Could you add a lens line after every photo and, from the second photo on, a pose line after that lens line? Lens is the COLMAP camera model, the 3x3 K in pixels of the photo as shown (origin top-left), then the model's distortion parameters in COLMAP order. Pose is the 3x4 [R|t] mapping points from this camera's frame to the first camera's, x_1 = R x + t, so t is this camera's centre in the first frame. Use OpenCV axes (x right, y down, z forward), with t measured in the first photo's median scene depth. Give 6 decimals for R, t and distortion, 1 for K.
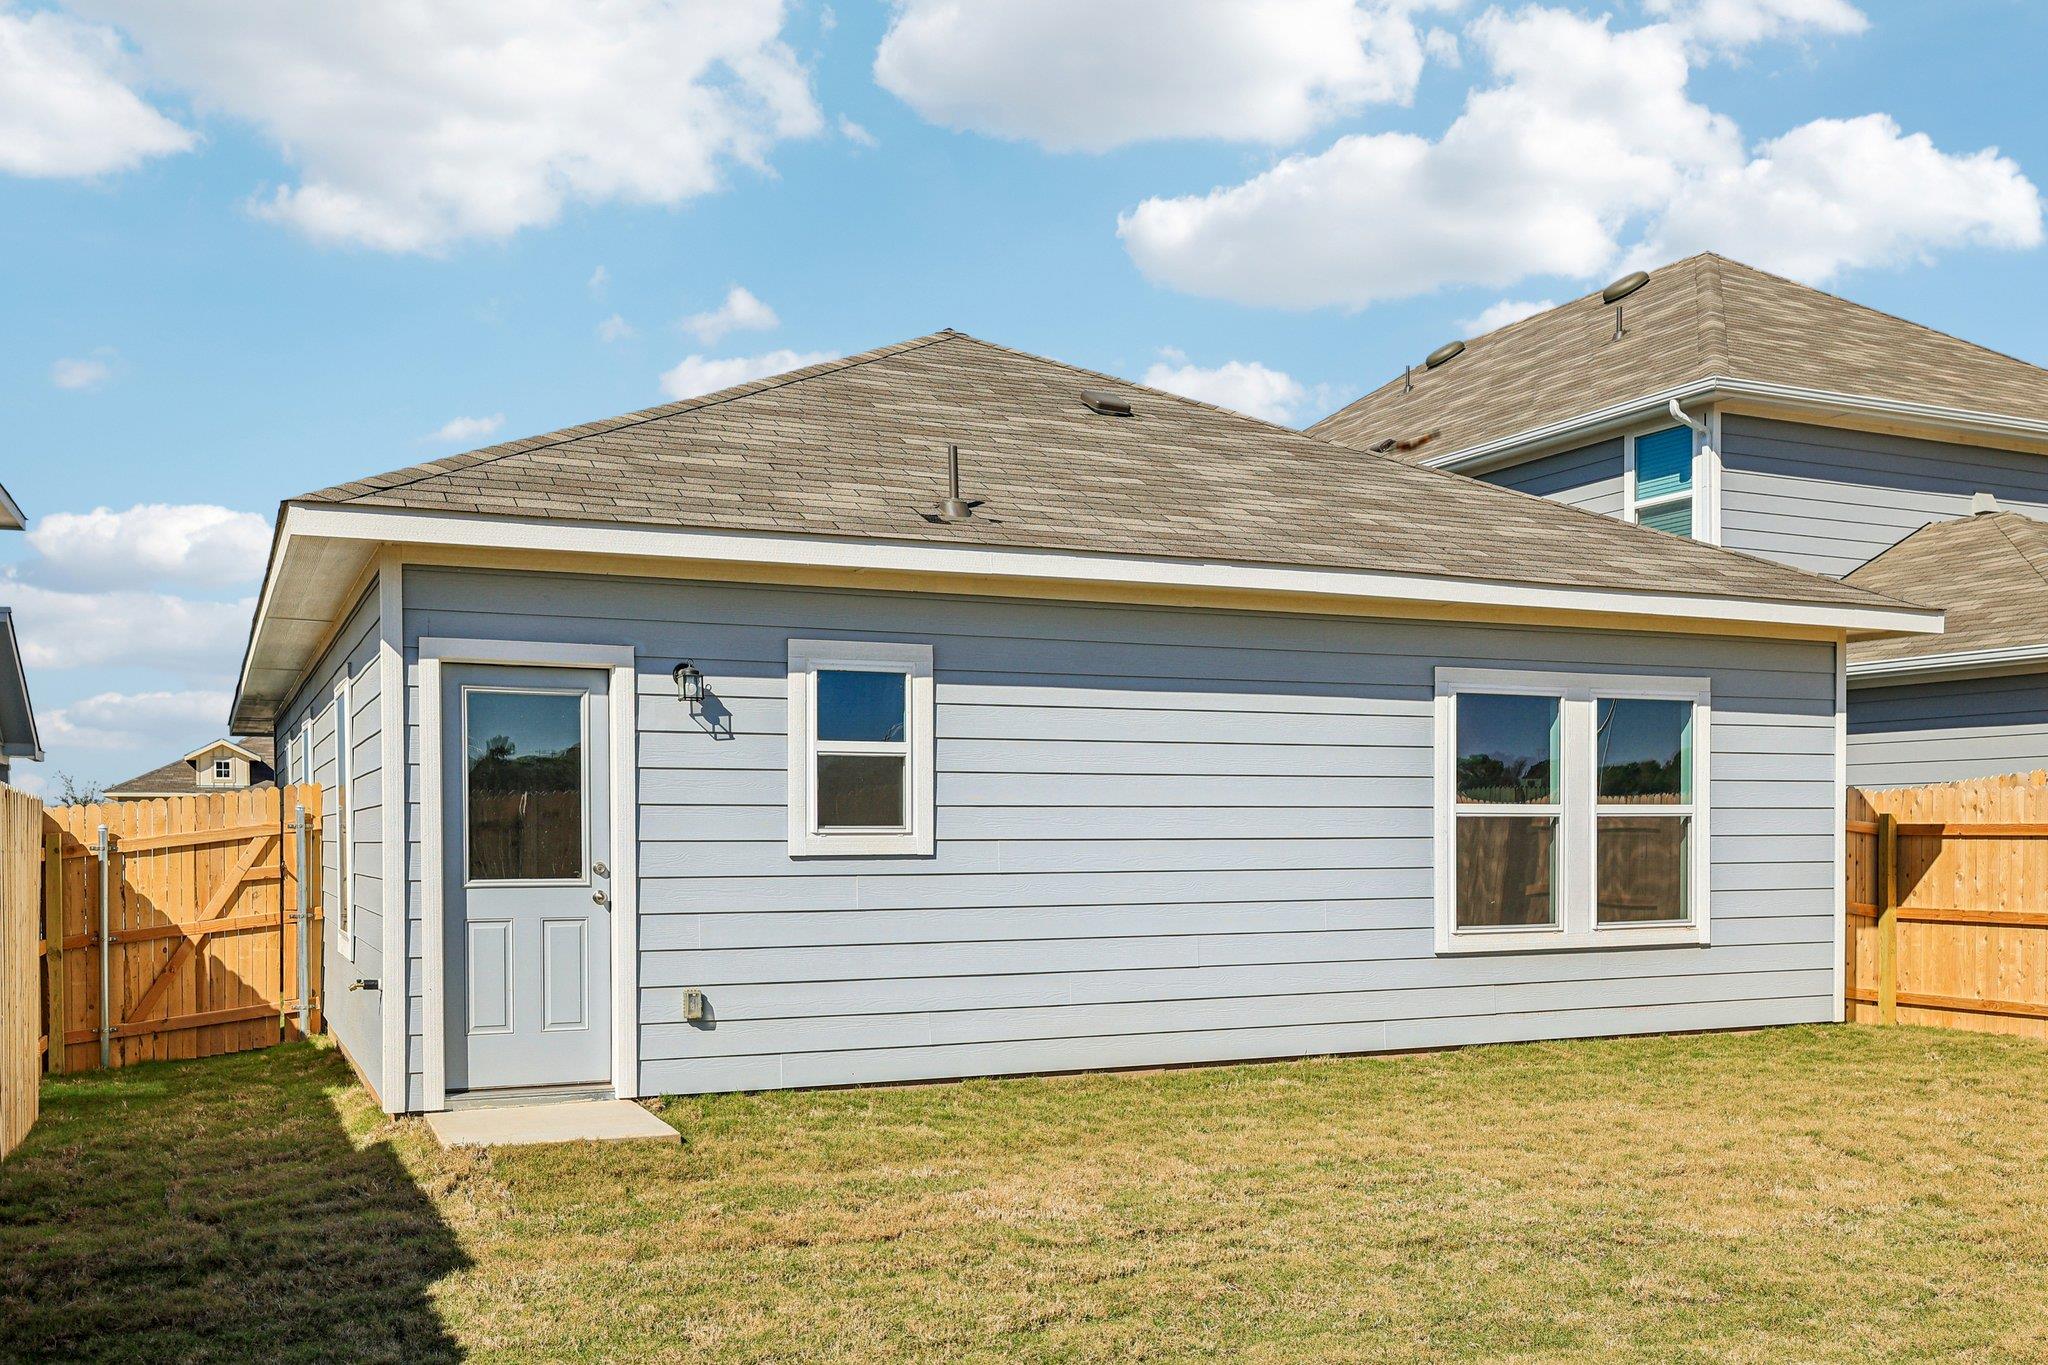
lens RADIAL K [[1827.2, 0, 1031.5], [0, 1827.2, 874.3], [0, 0, 1]] dist [-0.003019, -0.000296]
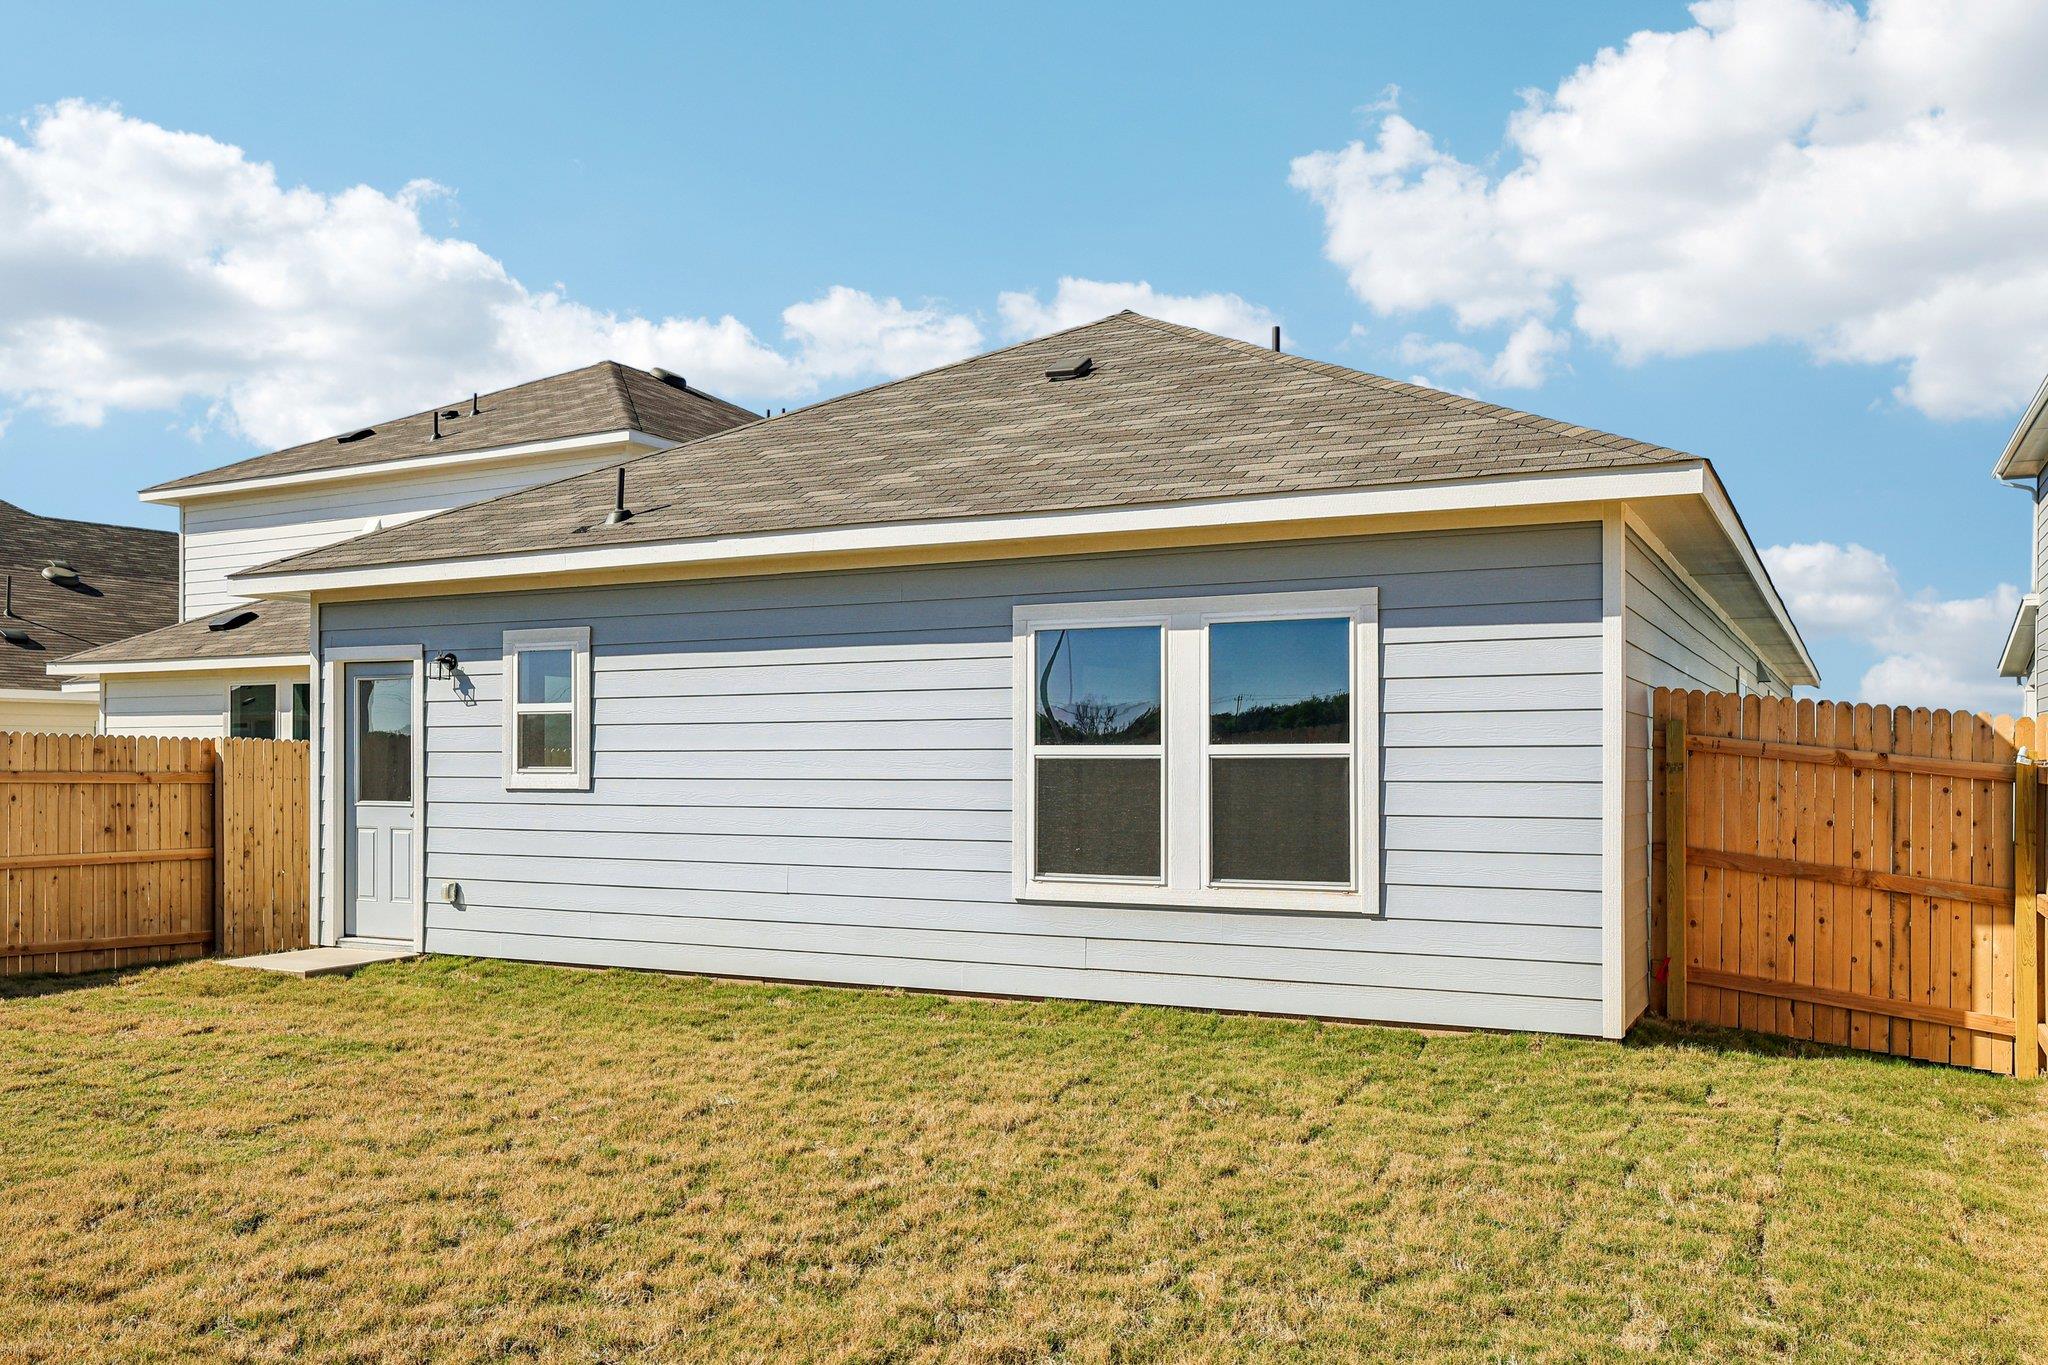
lens RADIAL K [[1655.9, 0, 991.2], [0, 1655.9, 758.8], [0, 0, 1]] dist [-0.001679, 0.002058]
pose [[0.613871, 0.000342, -0.789406, 0.912878], [-0.020299, 0.999676, -0.015352, -0.017654], [0.789145, 0.025448, 0.613679, 0.445050]]
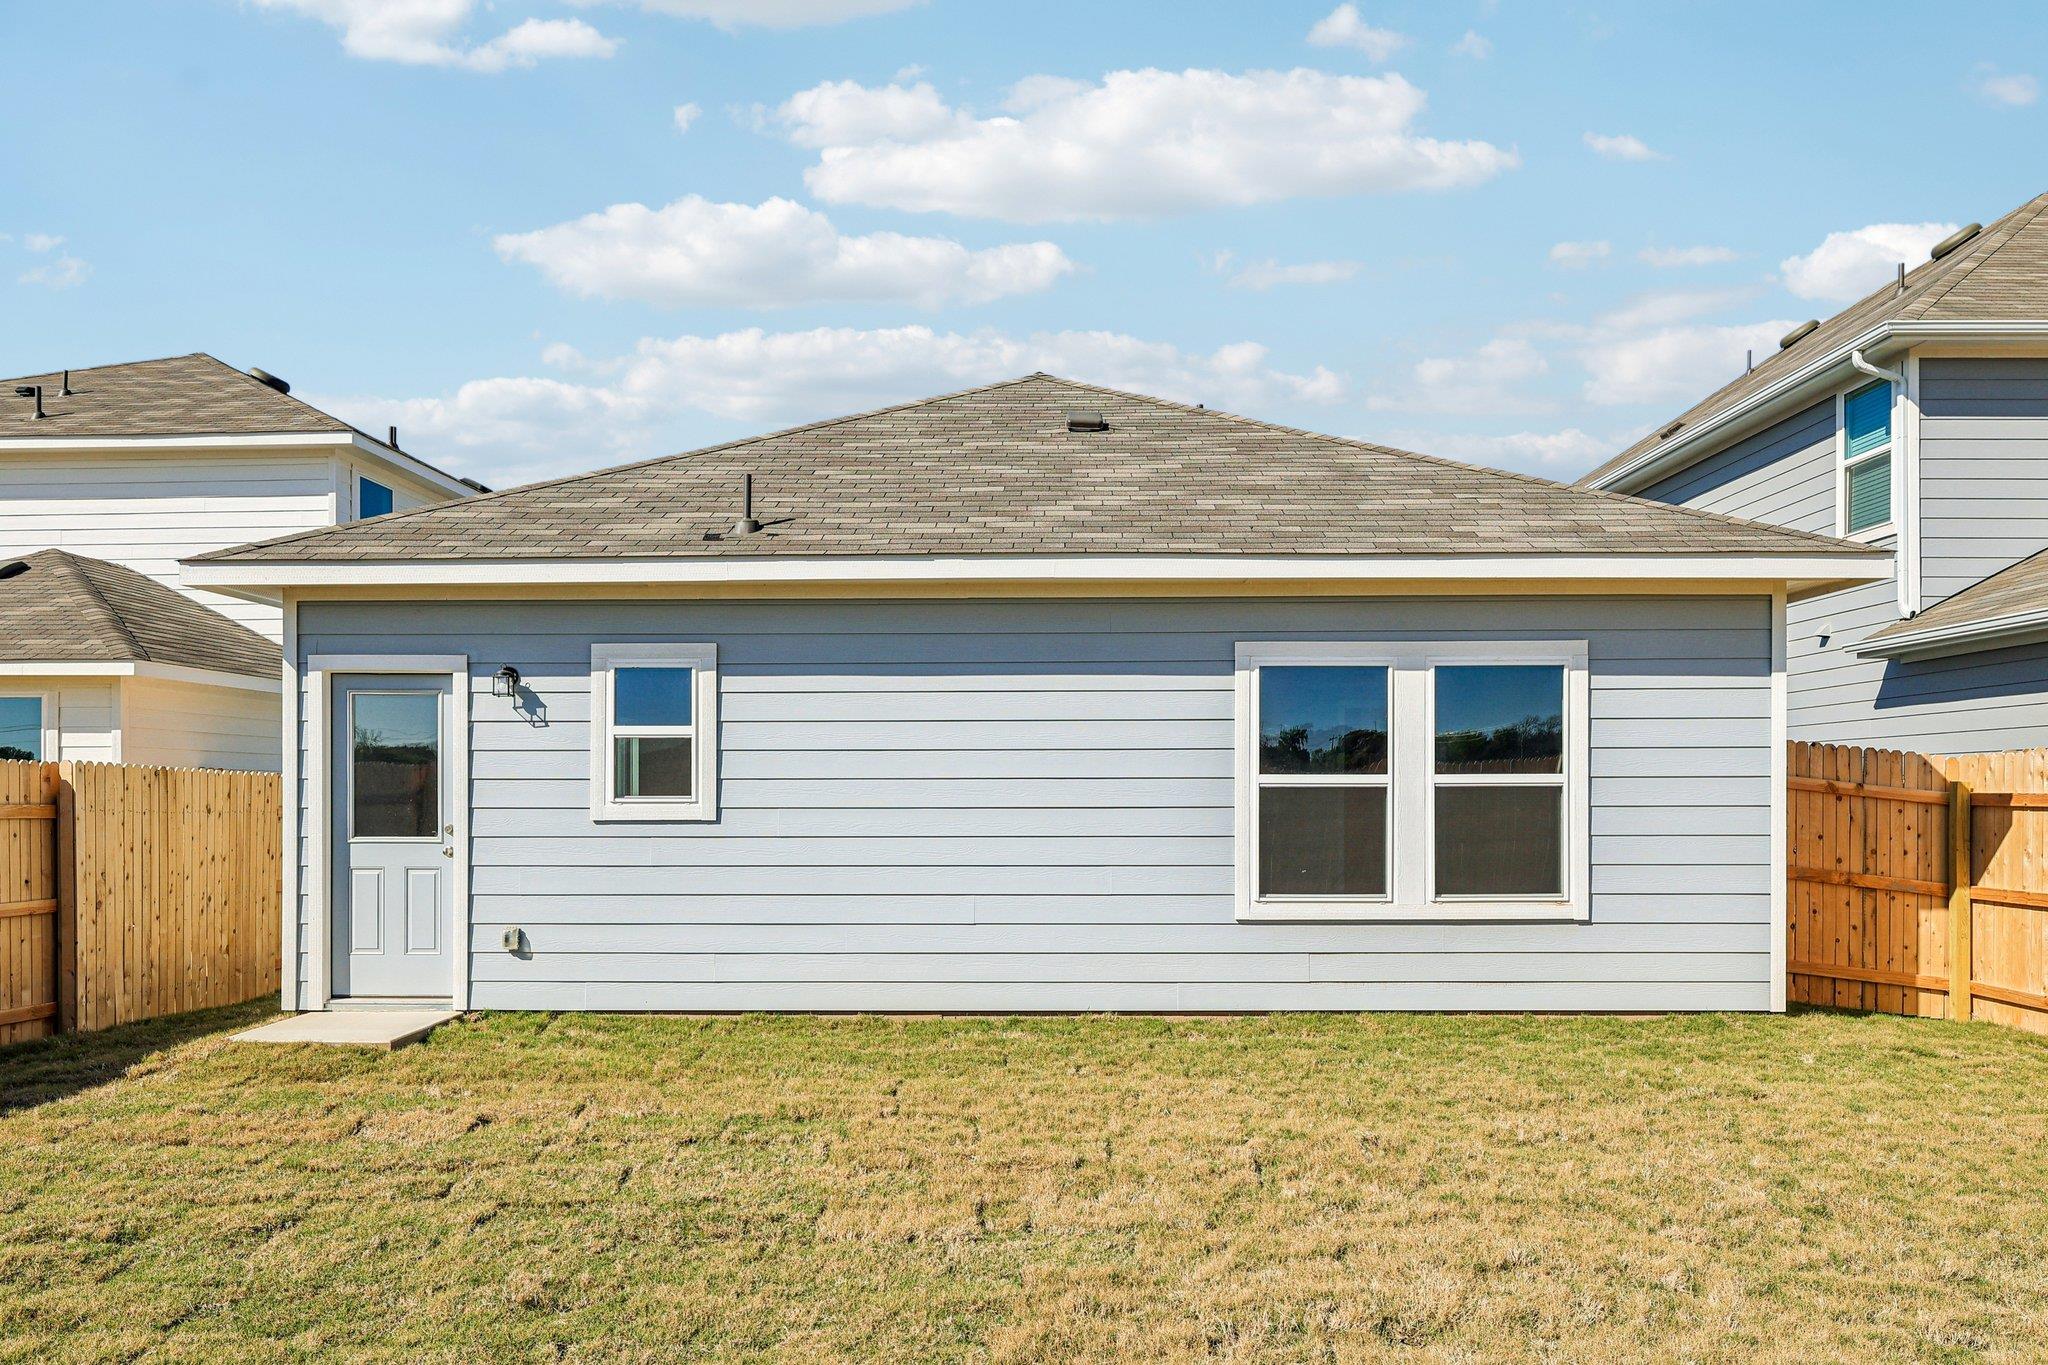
lens RADIAL K [[1456.8, 0, 1018.4], [0, 1456.8, 795.2], [0, 0, 1]] dist [-0.005243, -0.000034]
pose [[0.902580, 0.000854, -0.430521, 0.463649], [-0.011264, 0.999703, -0.021631, -0.007744], [0.430374, 0.024373, 0.902321, 0.204816]]
